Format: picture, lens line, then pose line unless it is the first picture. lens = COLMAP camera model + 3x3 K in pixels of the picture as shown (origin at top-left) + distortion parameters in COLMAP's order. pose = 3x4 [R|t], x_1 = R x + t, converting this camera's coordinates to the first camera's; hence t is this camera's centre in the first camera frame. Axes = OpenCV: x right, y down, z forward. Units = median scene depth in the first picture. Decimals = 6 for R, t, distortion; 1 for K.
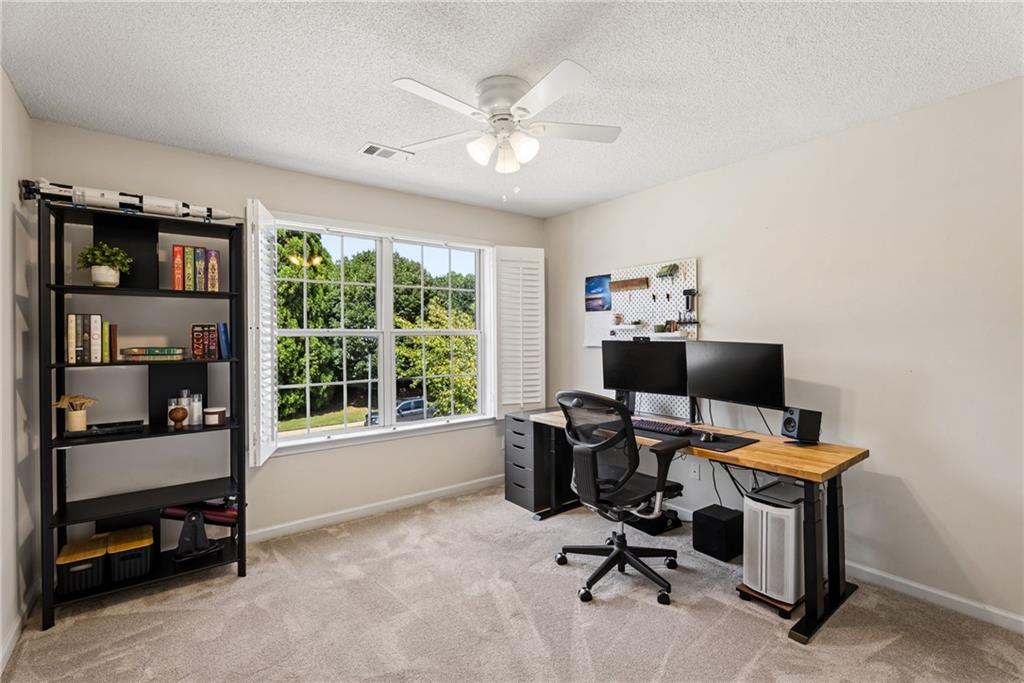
lens RADIAL K [[457.2, 0, 510.7], [0, 457.2, 337.9], [0, 0, 1]] dist [0.002591, -0.002792]
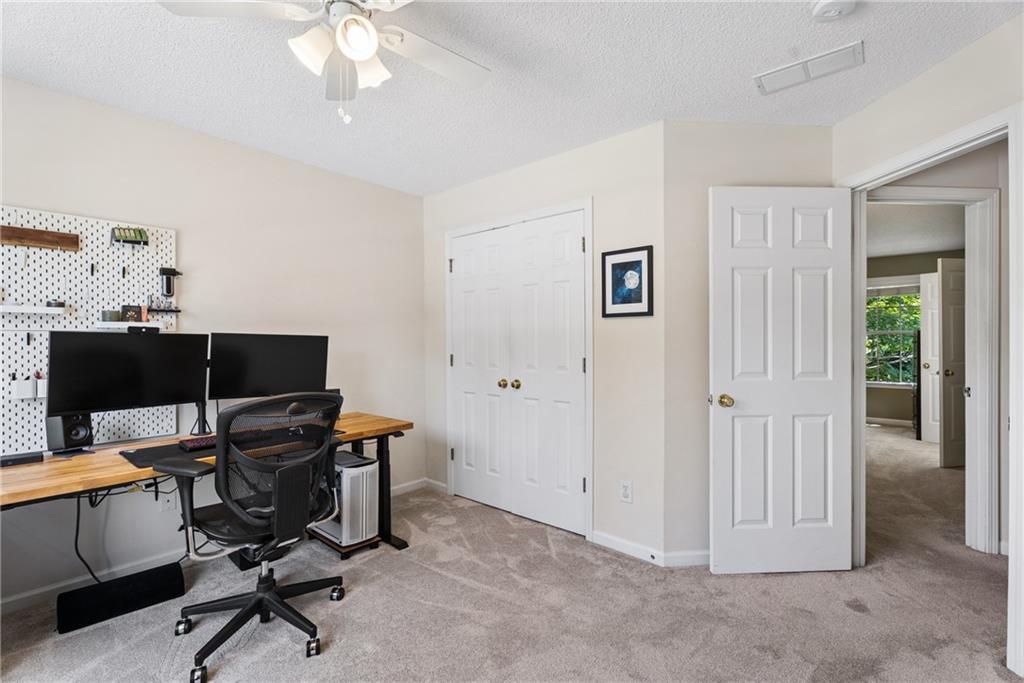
lens RADIAL K [[457.2, 0, 511.5], [0, 457.2, 339.6], [0, 0, 1]] dist [0.002591, -0.002792]
pose [[-0.198380, 0.004485, 0.980115, -0.489497], [0.006193, 0.999975, -0.003322, 0.022063], [-0.980106, 0.005411, -0.198403, 0.581005]]
